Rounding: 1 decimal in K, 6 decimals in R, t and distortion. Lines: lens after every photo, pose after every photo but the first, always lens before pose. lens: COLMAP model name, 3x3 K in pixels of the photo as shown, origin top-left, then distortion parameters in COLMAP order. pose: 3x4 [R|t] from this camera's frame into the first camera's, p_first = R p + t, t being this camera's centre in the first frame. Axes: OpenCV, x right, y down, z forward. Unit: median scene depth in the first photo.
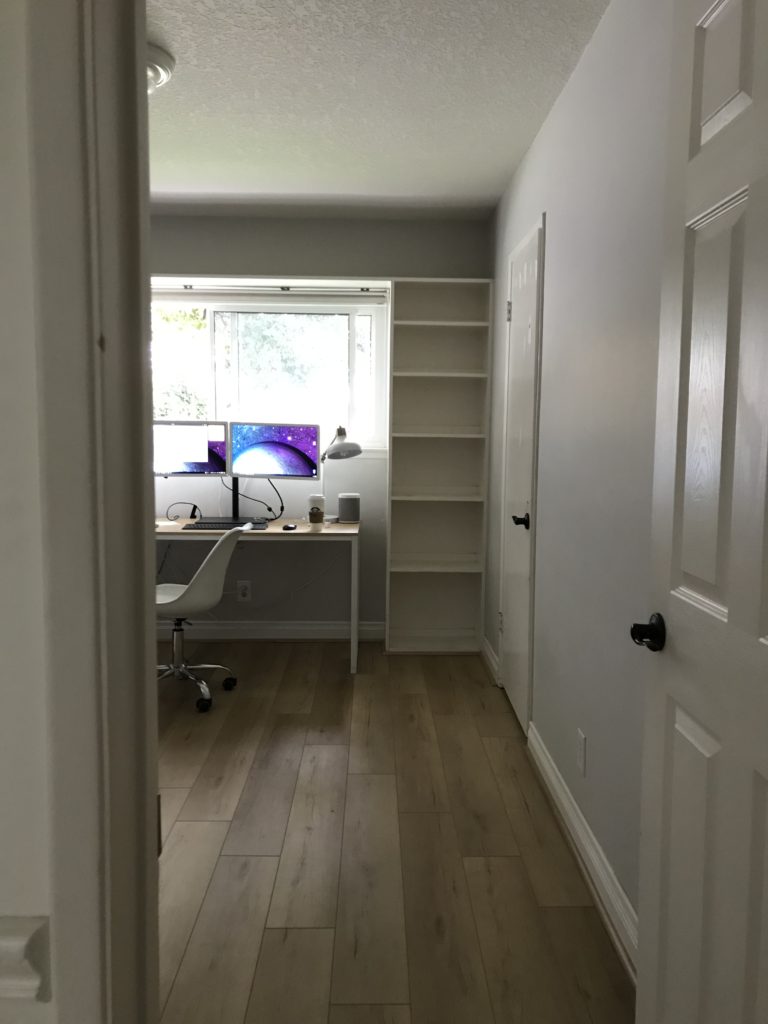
lens RADIAL K [[822.6, 0, 405.6], [0, 822.6, 496.1], [0, 0, 1]] dist [0.022824, 0.000934]
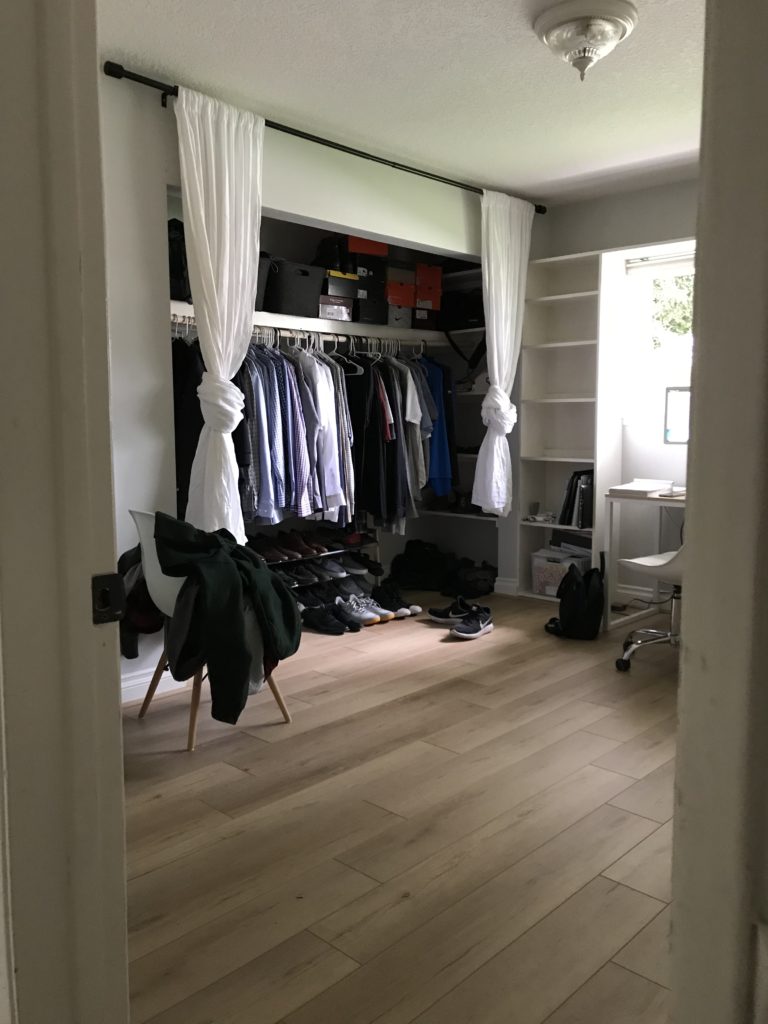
lens RADIAL K [[824.5, 0, 389.9], [0, 824.5, 496.3], [0, 0, 1]] dist [0.002986, -0.004933]
pose [[0.695966, 0.052838, -0.716128, 0.157522], [-0.048249, 0.998476, 0.026780, 0.027789], [0.716452, 0.015915, 0.697455, 0.061691]]
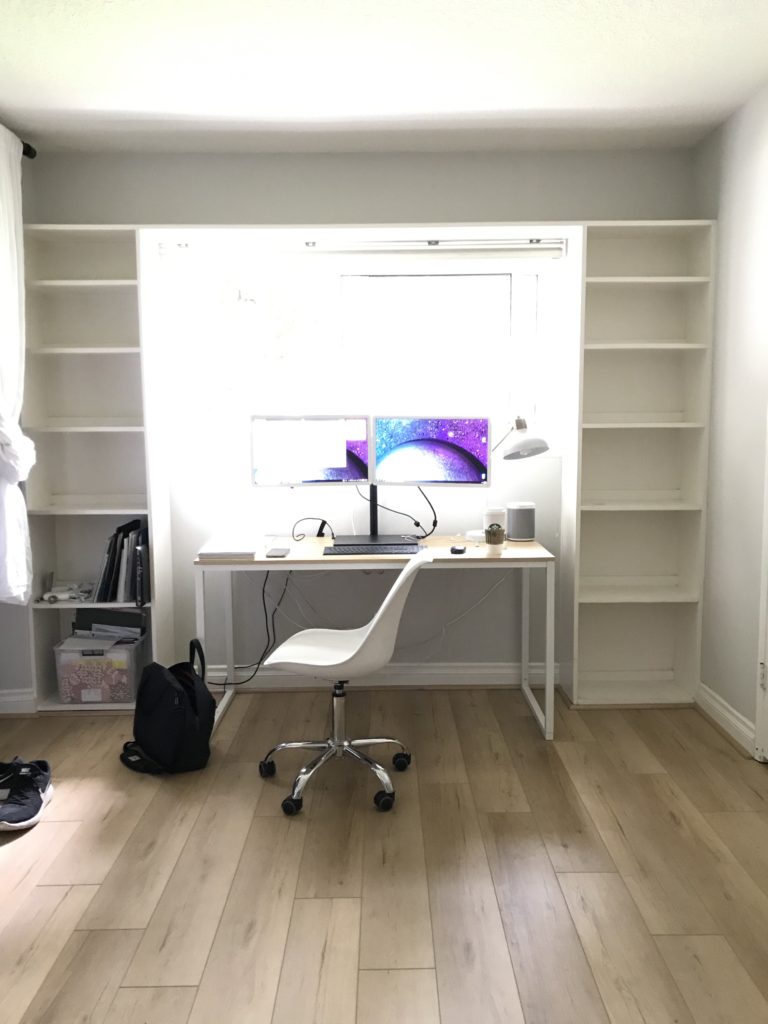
lens RADIAL K [[824.5, 0, 389.9], [0, 824.5, 496.3], [0, 0, 1]] dist [0.002986, -0.004933]
pose [[0.999258, -0.019607, -0.033144, -0.173590], [0.020149, 0.999668, 0.016089, -0.025360], [0.032817, -0.016745, 0.999321, 0.220761]]
